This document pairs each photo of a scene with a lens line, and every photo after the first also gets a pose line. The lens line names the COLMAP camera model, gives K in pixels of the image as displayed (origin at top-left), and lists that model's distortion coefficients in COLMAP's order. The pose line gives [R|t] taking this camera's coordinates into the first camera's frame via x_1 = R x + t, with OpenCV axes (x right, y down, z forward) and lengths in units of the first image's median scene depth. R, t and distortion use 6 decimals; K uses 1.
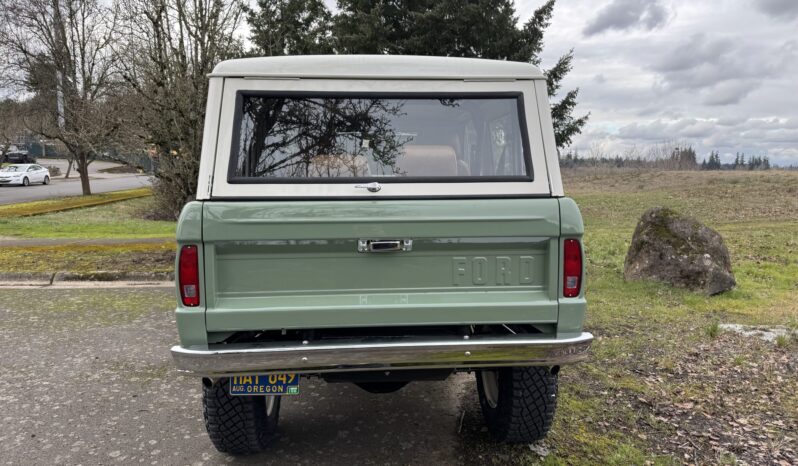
lens RADIAL K [[561.3, 0, 397.9], [0, 561.3, 228.7], [0, 0, 1]] dist [0.039418, -0.050228]
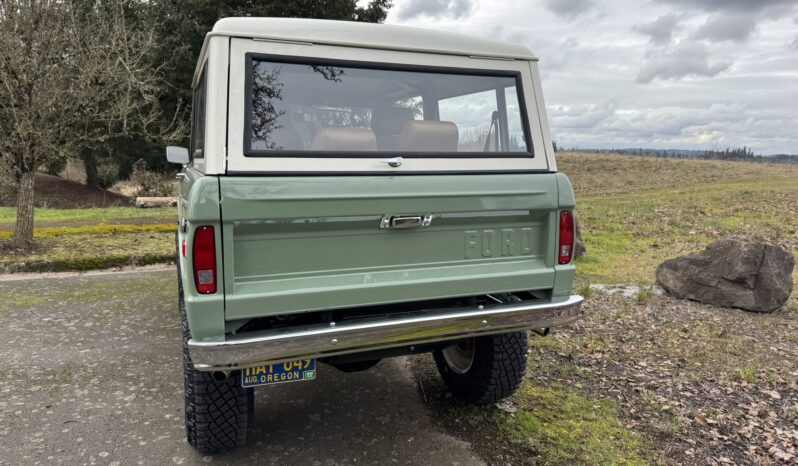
lens RADIAL K [[561.3, 0, 396.0], [0, 561.3, 232.6], [0, 0, 1]] dist [0.039418, -0.050228]
pose [[0.954010, -0.030629, 0.298204, -0.205244], [0.017370, 0.998743, 0.047011, 0.001823], [-0.299270, -0.039670, 0.953344, 0.036186]]
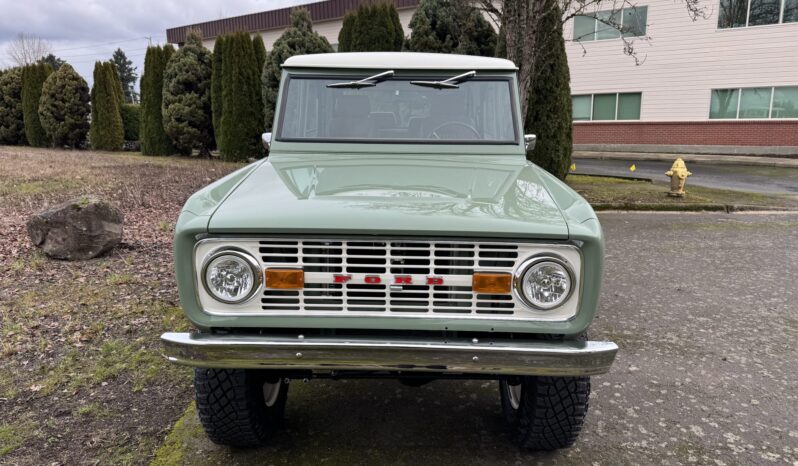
lens RADIAL K [[561.3, 0, 404.3], [0, 561.3, 228.8], [0, 0, 1]] dist [0.039418, -0.050228]
pose [[-0.996686, -0.024385, 0.077604, -0.138551], [0.000594, 0.951805, 0.306703, -0.248826], [-0.081343, 0.305732, -0.948636, 2.069536]]
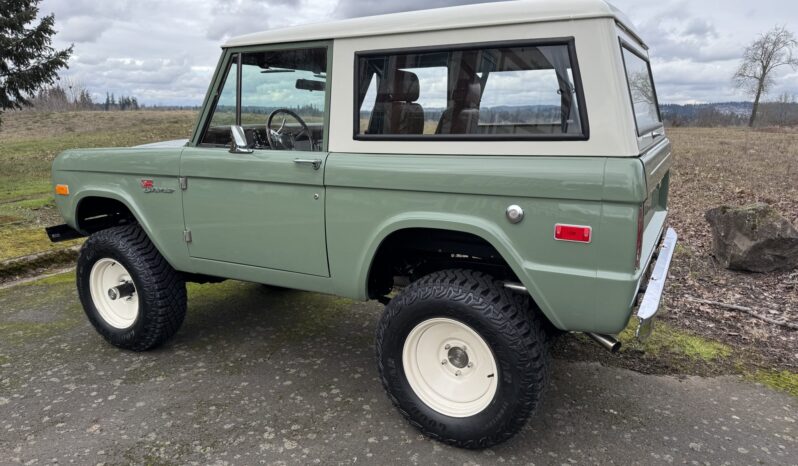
lens RADIAL K [[561.3, 0, 400.3], [0, 561.3, 225.5], [0, 0, 1]] dist [0.039418, -0.050228]
pose [[0.534154, -0.170407, 0.828034, -0.799699], [0.088009, 0.985361, 0.146010, -0.064751], [-0.840793, -0.005117, 0.541332, 0.491032]]
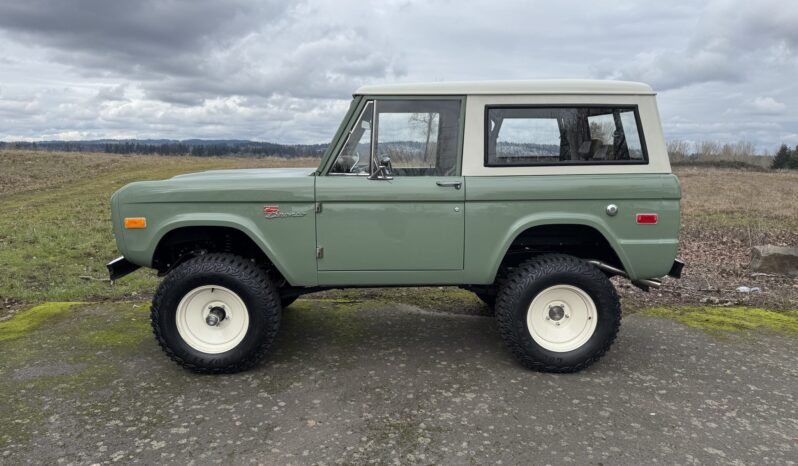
lens RADIAL K [[561.3, 0, 401.3], [0, 561.3, 228.9], [0, 0, 1]] dist [0.039418, -0.050228]
pose [[0.041653, -0.144966, 0.988560, -1.214727], [0.092636, 0.985717, 0.140646, -0.116655], [-0.994828, 0.085718, 0.054487, 1.015998]]
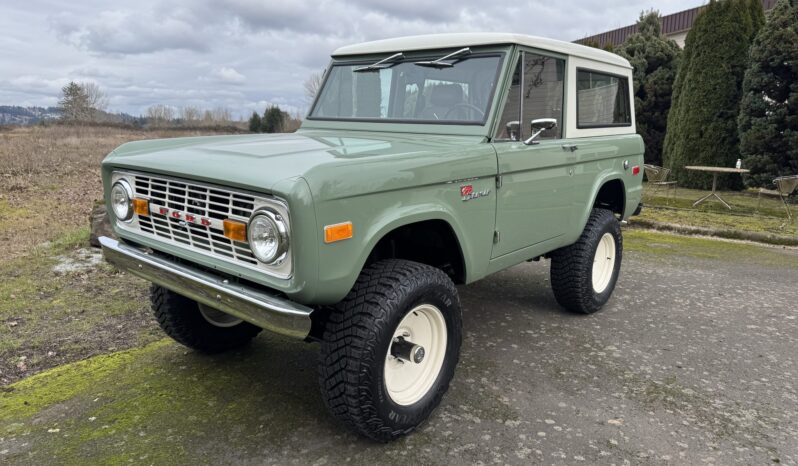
lens RADIAL K [[561.3, 0, 399.8], [0, 561.3, 232.4], [0, 0, 1]] dist [0.039418, -0.050228]
pose [[-0.720760, -0.151749, 0.676370, -0.707642], [0.049543, 0.961971, 0.268621, -0.178933], [-0.691412, 0.227121, -0.685832, 1.846421]]
